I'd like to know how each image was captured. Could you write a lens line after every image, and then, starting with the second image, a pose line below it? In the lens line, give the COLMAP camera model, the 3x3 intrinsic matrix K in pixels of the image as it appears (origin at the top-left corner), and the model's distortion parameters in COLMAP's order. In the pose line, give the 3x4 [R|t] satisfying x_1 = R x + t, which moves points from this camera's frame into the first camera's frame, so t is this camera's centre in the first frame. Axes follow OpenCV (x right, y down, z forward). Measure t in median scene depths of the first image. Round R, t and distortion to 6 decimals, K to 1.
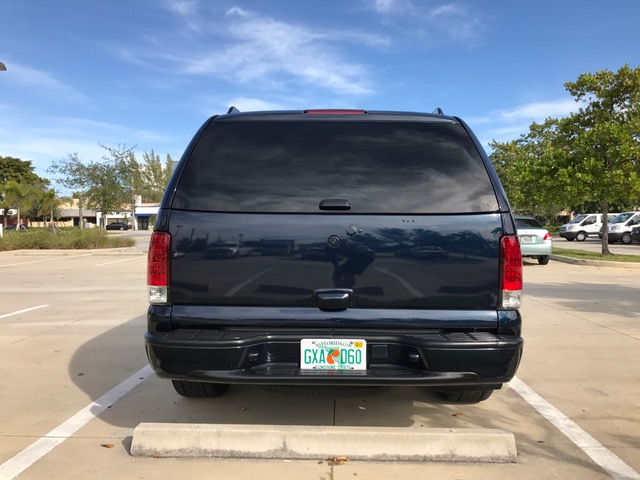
lens RADIAL K [[523.3, 0, 320.5], [0, 523.3, 238.9], [0, 0, 1]] dist [0.021540, -0.007455]
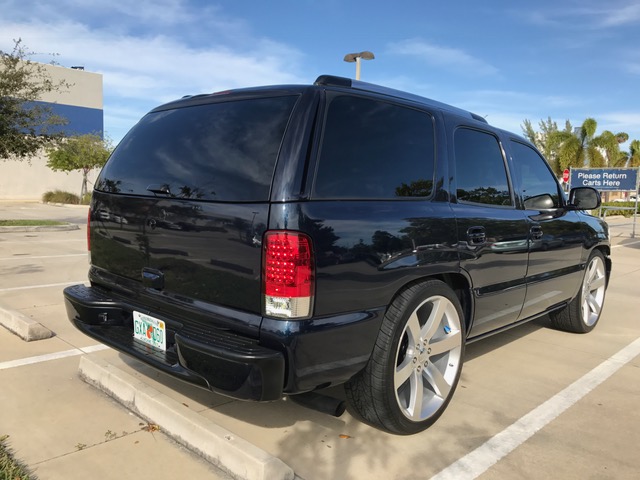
lens RADIAL K [[523.3, 0, 321.5], [0, 523.3, 241.6], [0, 0, 1]] dist [0.021540, -0.007455]
pose [[0.751031, 0.090292, -0.654064, 0.761700], [-0.049553, 0.995520, 0.080530, -0.048887], [0.658405, -0.028070, 0.752140, 0.338687]]
